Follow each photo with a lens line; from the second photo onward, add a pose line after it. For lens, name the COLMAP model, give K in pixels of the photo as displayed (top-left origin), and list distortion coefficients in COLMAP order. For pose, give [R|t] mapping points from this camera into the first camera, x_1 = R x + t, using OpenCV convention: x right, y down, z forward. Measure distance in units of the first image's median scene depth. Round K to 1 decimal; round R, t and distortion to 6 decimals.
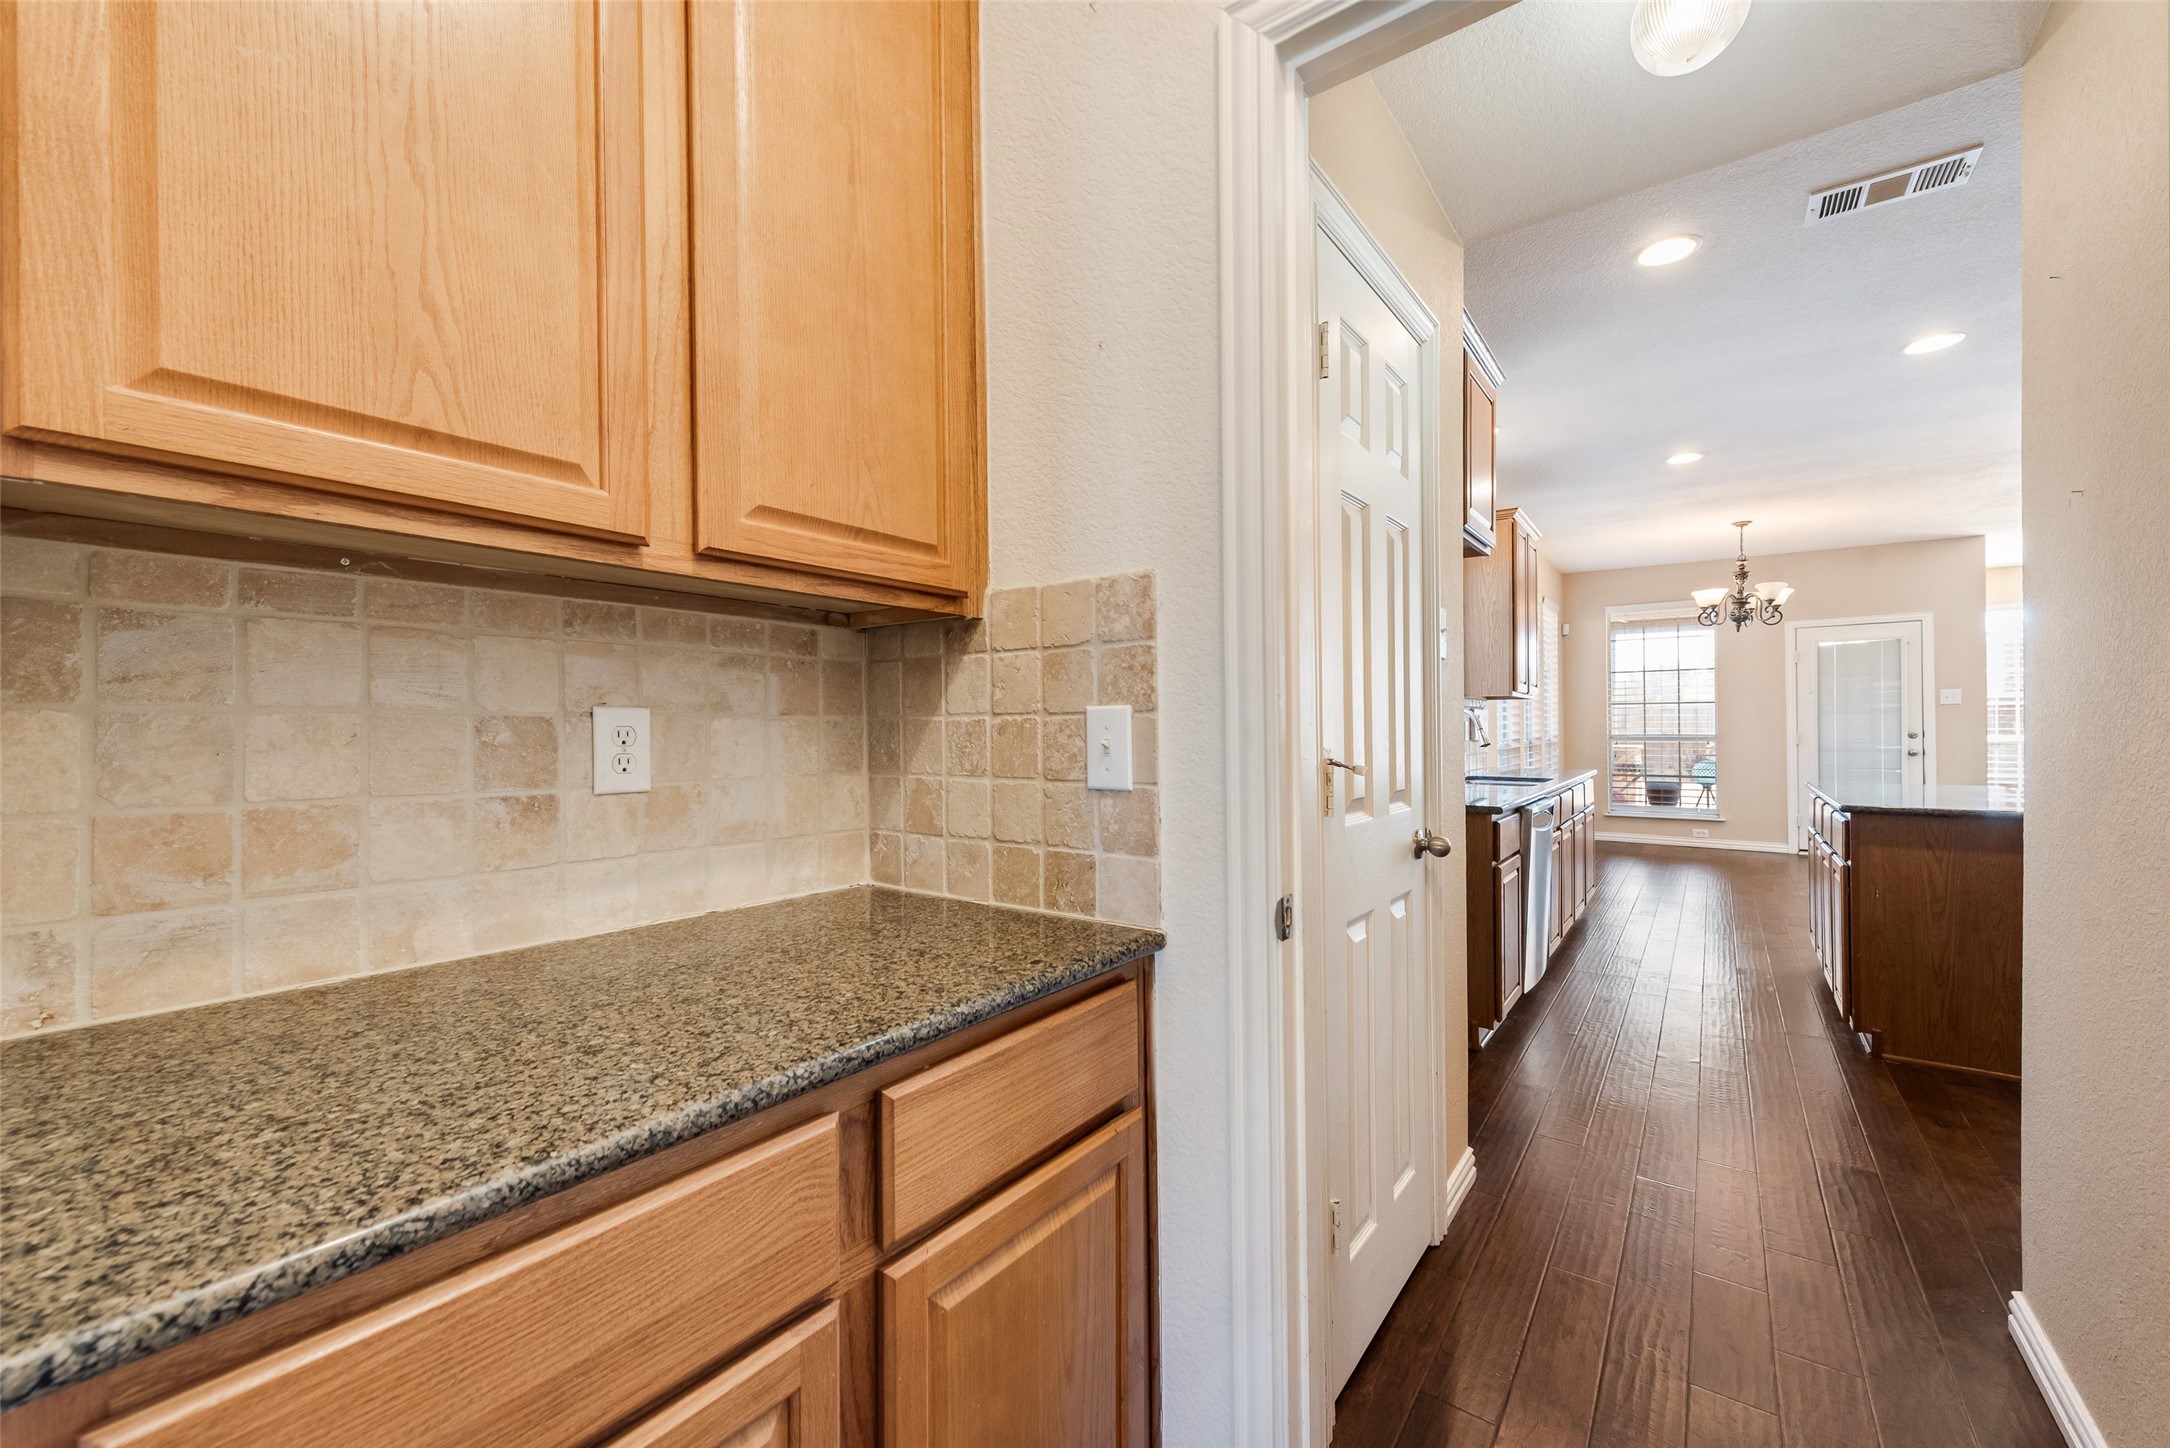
lens RADIAL K [[856.5, 0, 1069.1], [0, 856.5, 722.7], [0, 0, 1]] dist [0.008819, -0.001499]
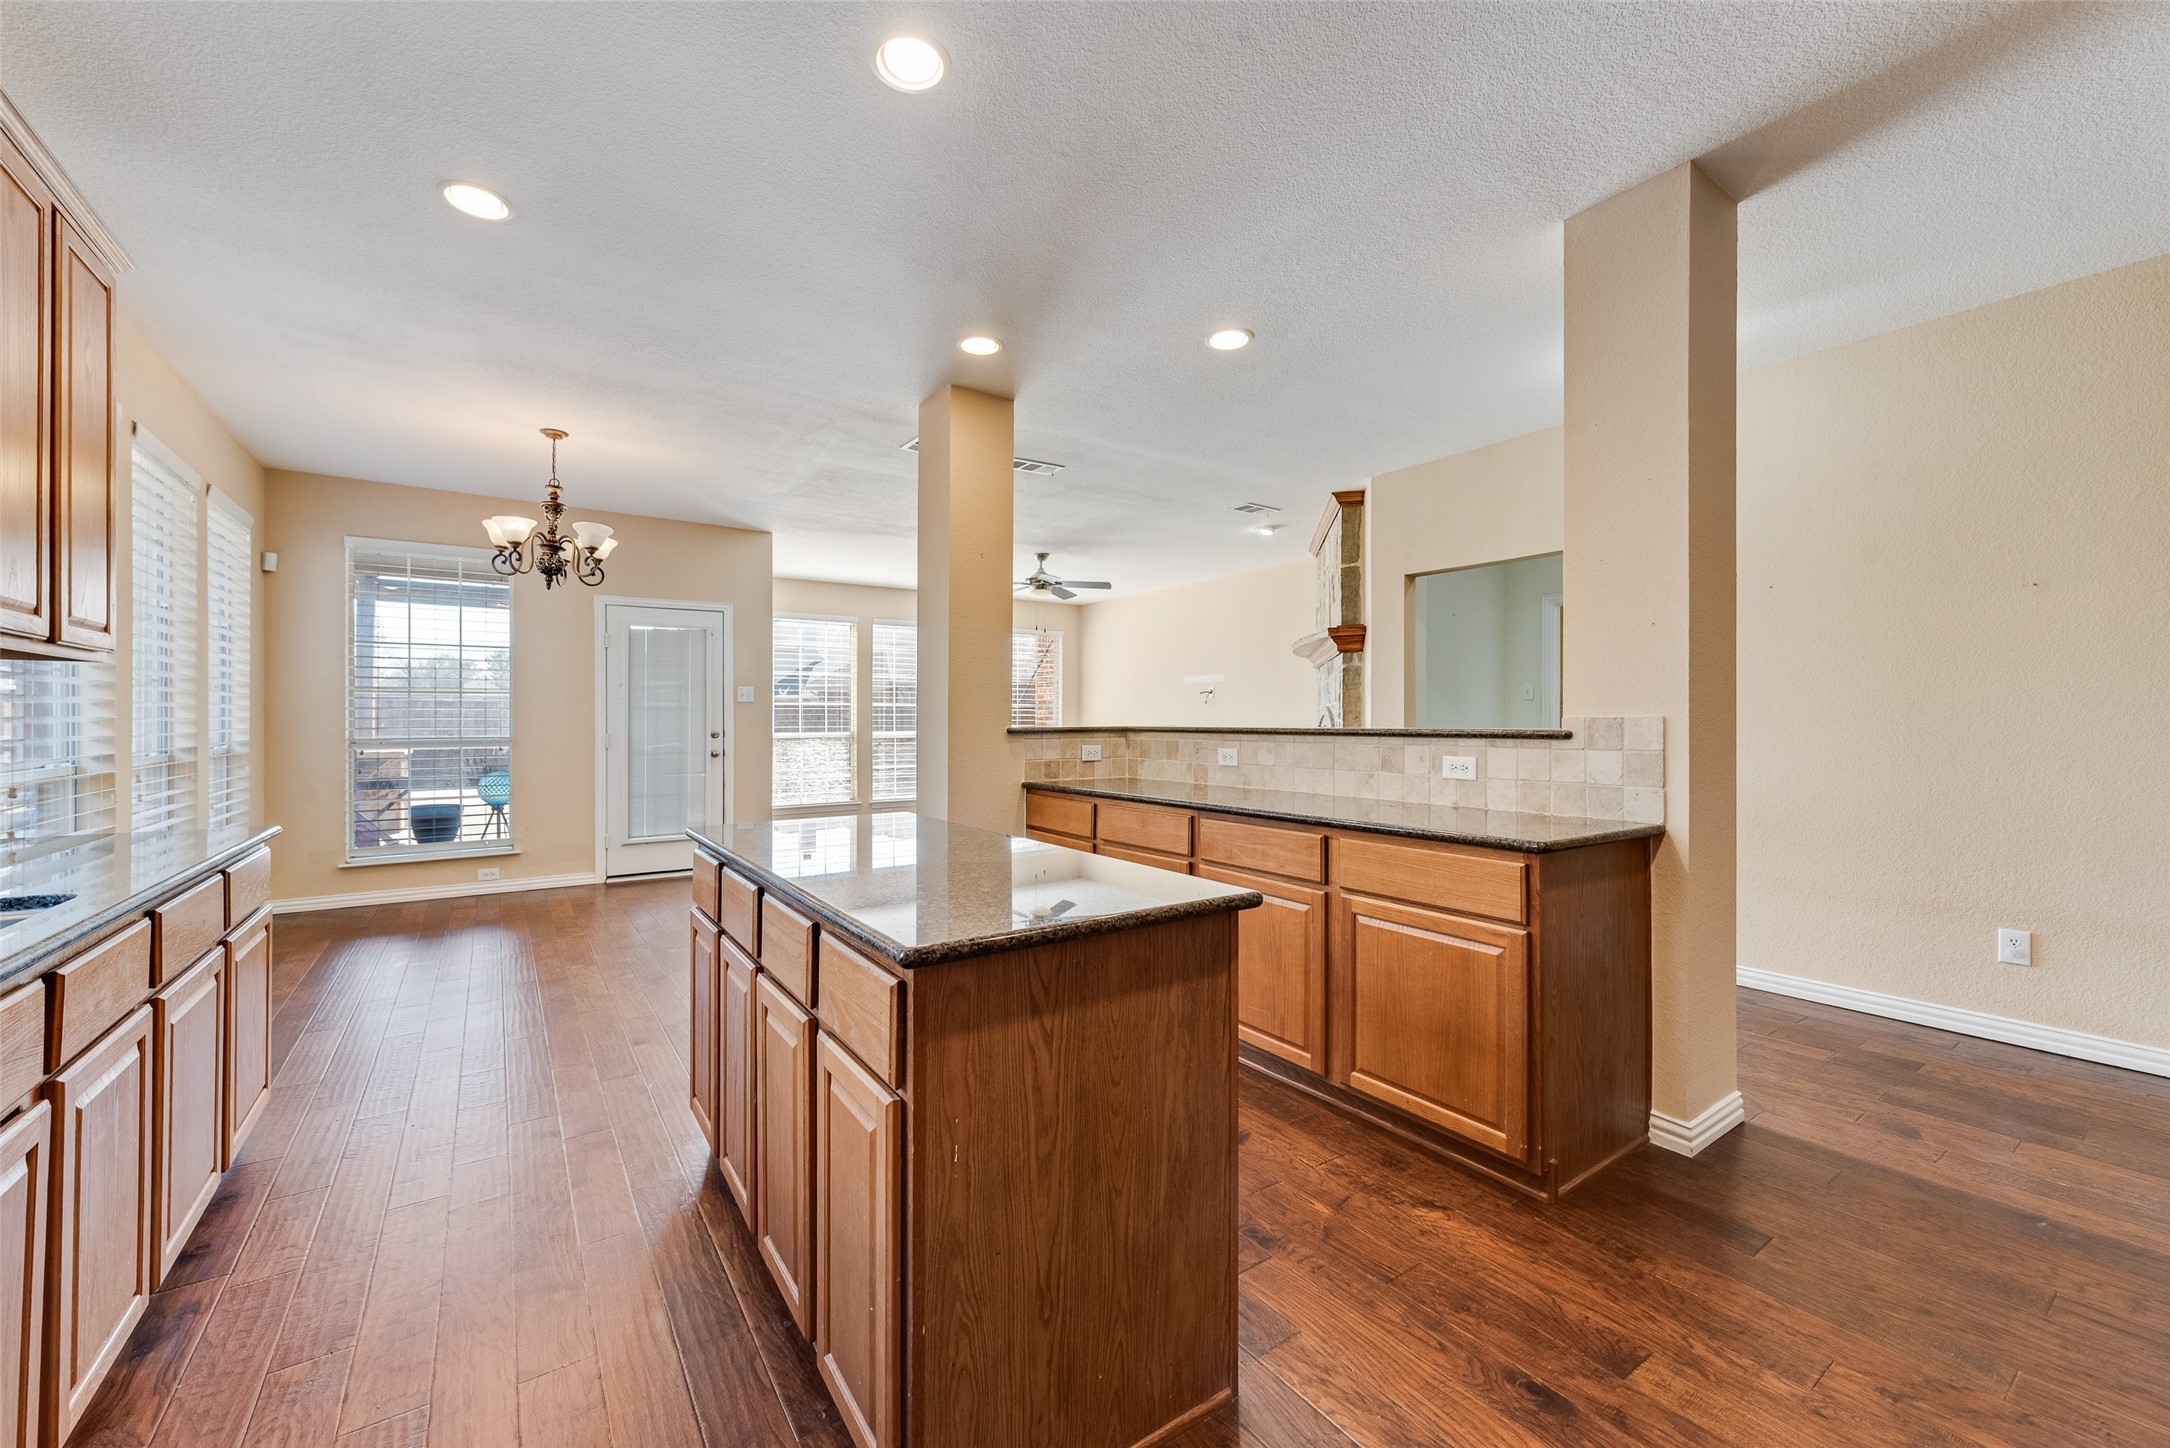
lens RADIAL K [[856.5, 0, 1071.7], [0, 856.5, 714.7], [0, 0, 1]] dist [0.008819, -0.001499]
pose [[0.328399, 0.008767, 0.944498, 0.245091], [-0.003729, 0.999961, -0.007985, -0.001416], [-0.944532, -0.000900, 0.328419, 0.348333]]
